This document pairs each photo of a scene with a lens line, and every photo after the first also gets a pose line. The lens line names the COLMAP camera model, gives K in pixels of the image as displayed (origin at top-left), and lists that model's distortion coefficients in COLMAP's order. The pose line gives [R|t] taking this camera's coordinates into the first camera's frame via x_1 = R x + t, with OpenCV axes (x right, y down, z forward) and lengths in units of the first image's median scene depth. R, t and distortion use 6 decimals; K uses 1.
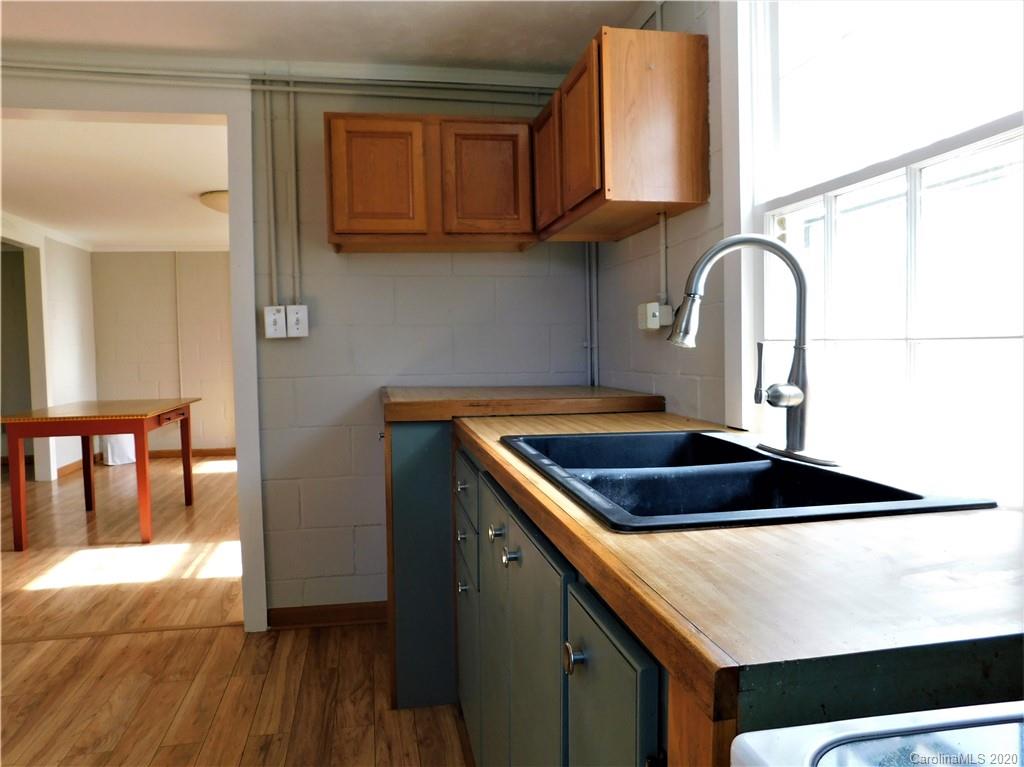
lens RADIAL K [[713.8, 0, 513.2], [0, 713.8, 383.2], [0, 0, 1]] dist [-0.071498, 0.063754]
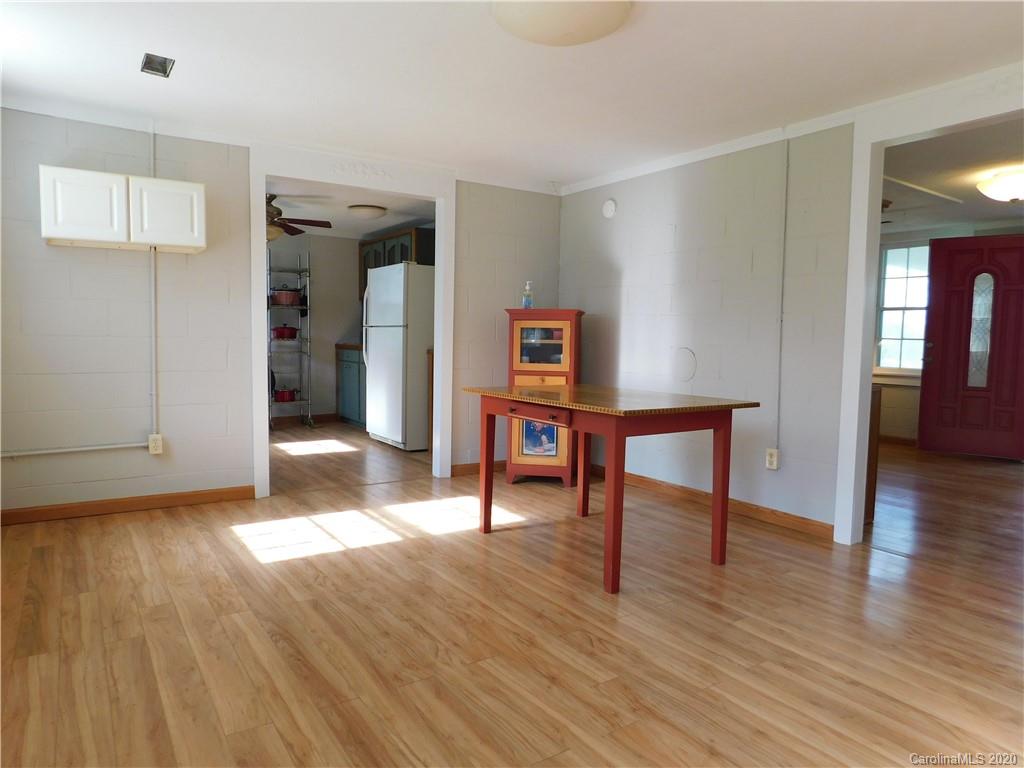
lens RADIAL K [[686.6, 0, 510.1], [0, 686.6, 390.9], [0, 0, 1]] dist [-0.069450, 0.067908]
pose [[-0.927814, 0.028544, -0.371948, -0.178846], [-0.023046, 0.990778, 0.133521, -0.058724], [0.372330, 0.132454, -0.918600, 1.435538]]
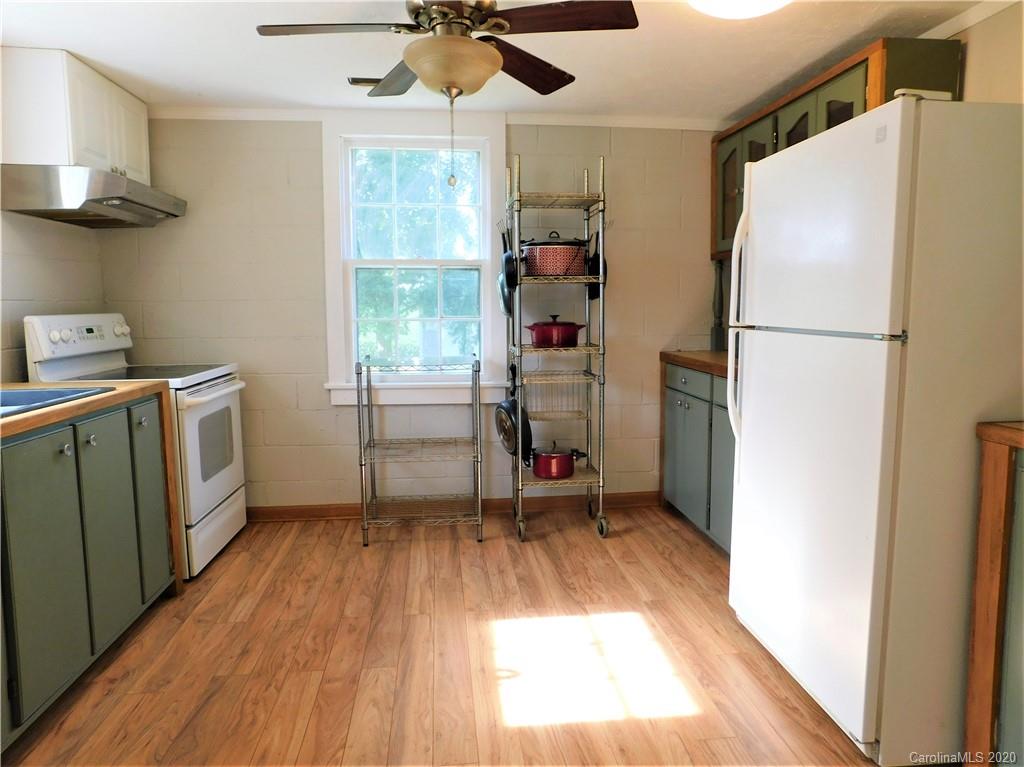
lens RADIAL K [[704.5, 0, 514.5], [0, 704.5, 385.3], [0, 0, 1]] dist [-0.068679, 0.074023]
pose [[-0.995793, 0.010325, 0.091045, -0.301992], [0.025283, 0.986019, 0.164701, -0.043668], [-0.088072, 0.166310, -0.982132, 0.620528]]
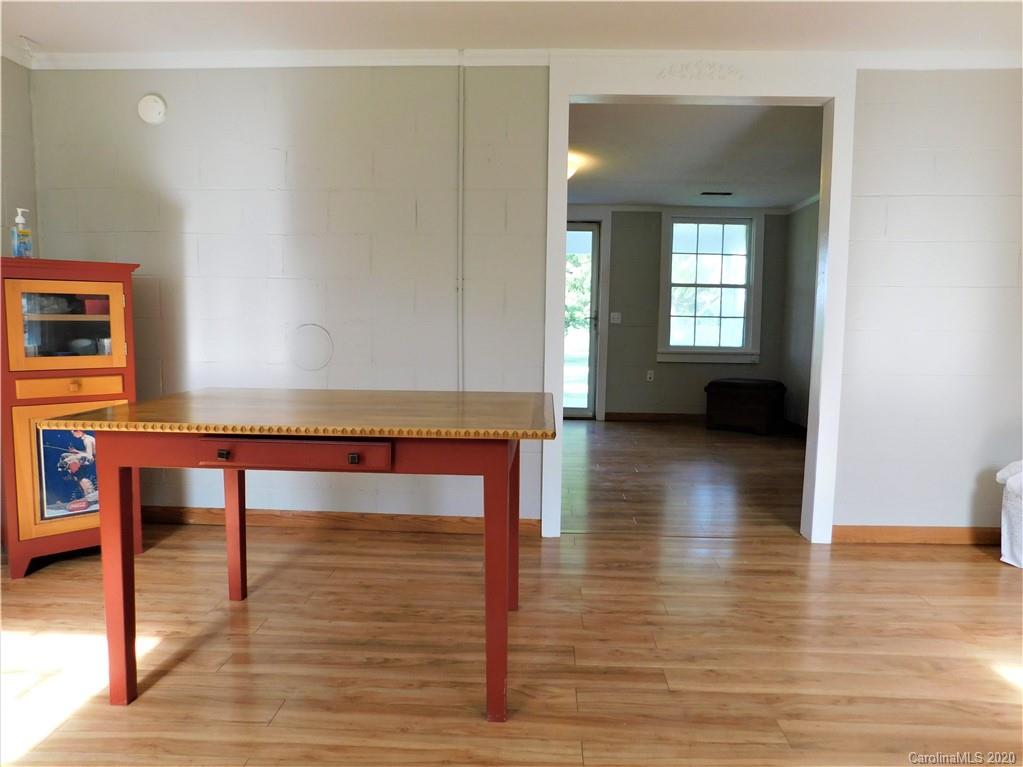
lens RADIAL K [[676.8, 0, 518.1], [0, 676.8, 384.6], [0, 0, 1]] dist [-0.088804, 0.077182]
pose [[-0.242865, 0.102844, -0.964593, -0.152760], [-0.059028, 0.990955, 0.120517, -0.033075], [0.968262, 0.086208, -0.234598, 1.057281]]
